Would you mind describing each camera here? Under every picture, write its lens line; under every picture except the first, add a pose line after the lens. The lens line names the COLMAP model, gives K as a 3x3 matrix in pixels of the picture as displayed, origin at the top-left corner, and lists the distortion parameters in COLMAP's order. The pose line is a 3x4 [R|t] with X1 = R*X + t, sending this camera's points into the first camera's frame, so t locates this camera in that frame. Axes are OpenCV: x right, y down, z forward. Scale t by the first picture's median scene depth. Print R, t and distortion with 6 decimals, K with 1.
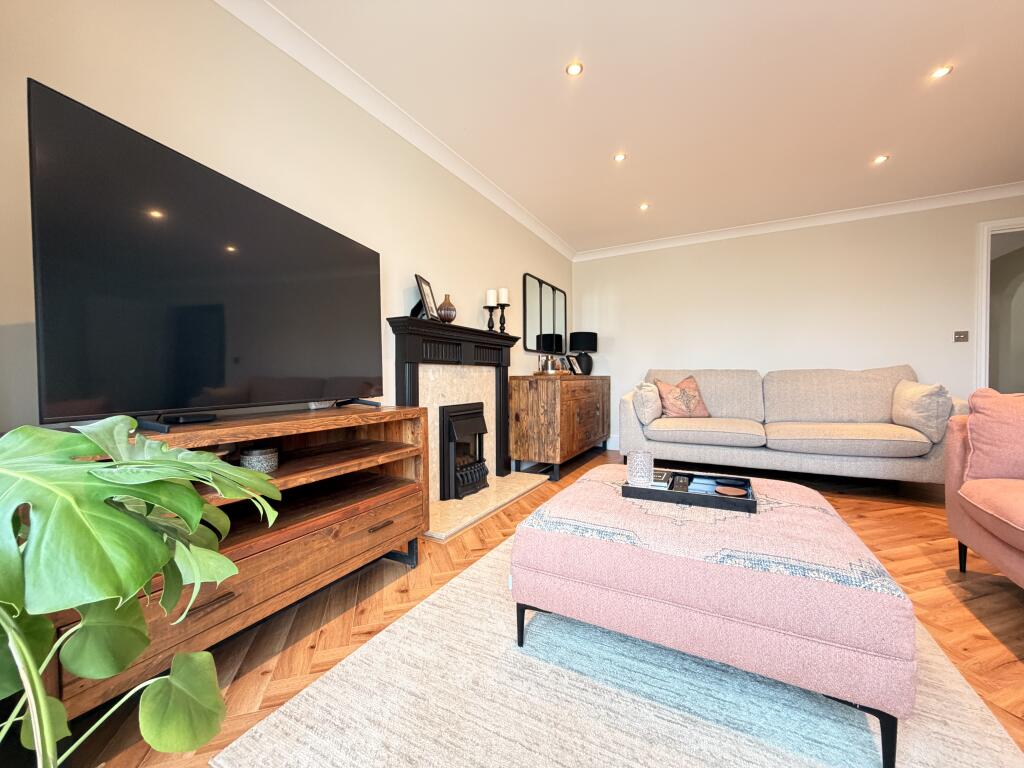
lens RADIAL K [[410.3, 0, 509.2], [0, 410.3, 384.7], [0, 0, 1]] dist [0.000913, 0.000390]
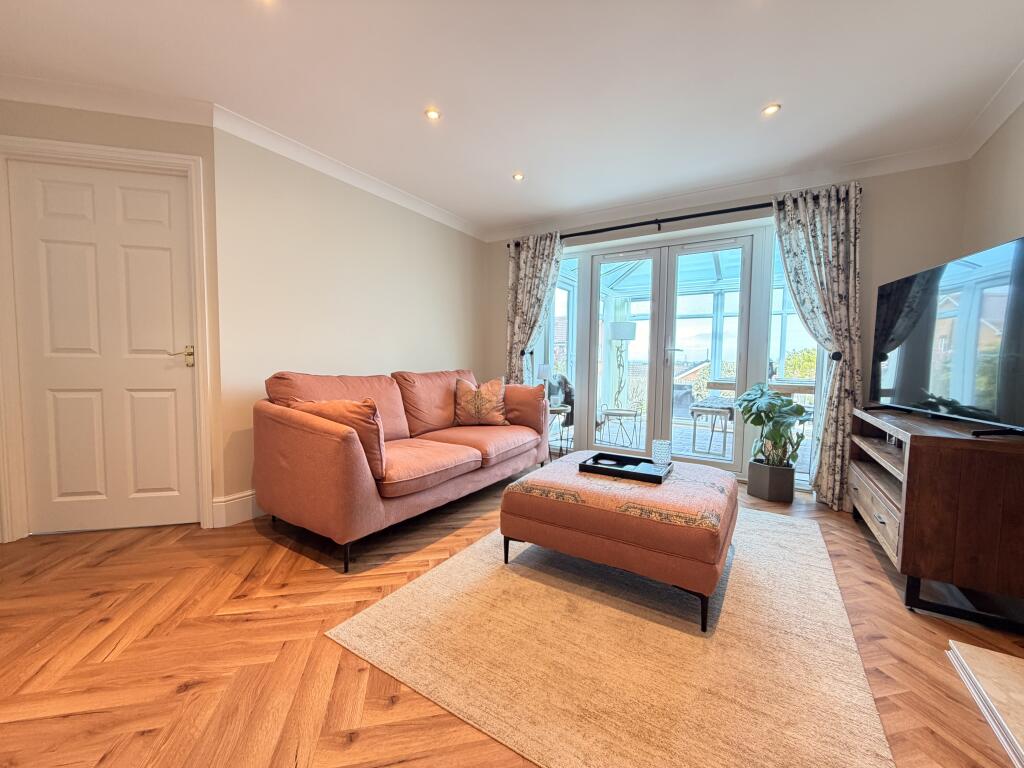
lens RADIAL K [[410.3, 0, 509.2], [0, 410.3, 384.7], [0, 0, 1]] dist [0.000913, 0.000390]
pose [[-0.997241, -0.011320, 0.073370, 0.387005], [-0.005875, 0.997241, 0.074001, -0.073837], [-0.074006, 0.073366, -0.994556, 1.277924]]
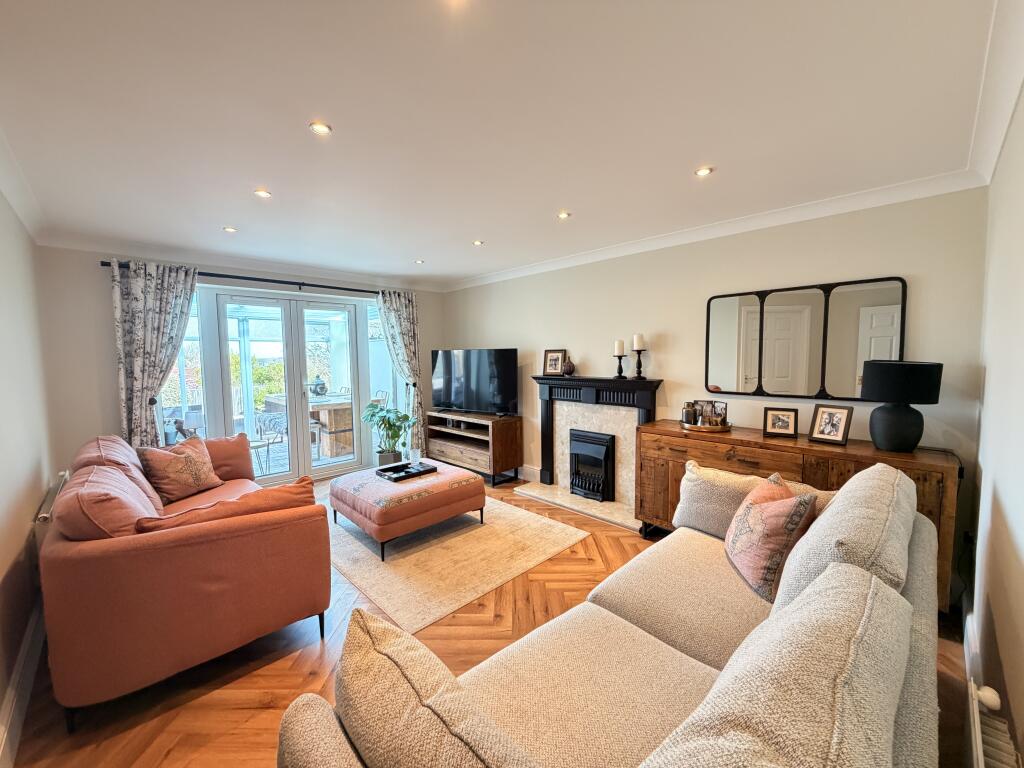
lens RADIAL K [[410.3, 0, 509.2], [0, 410.3, 384.7], [0, 0, 1]] dist [0.000913, 0.000390]
pose [[-0.299487, 0.082079, -0.950563, 1.281443], [0.001210, 0.996325, 0.085649, -0.231033], [0.954100, 0.024501, -0.298486, 1.176298]]
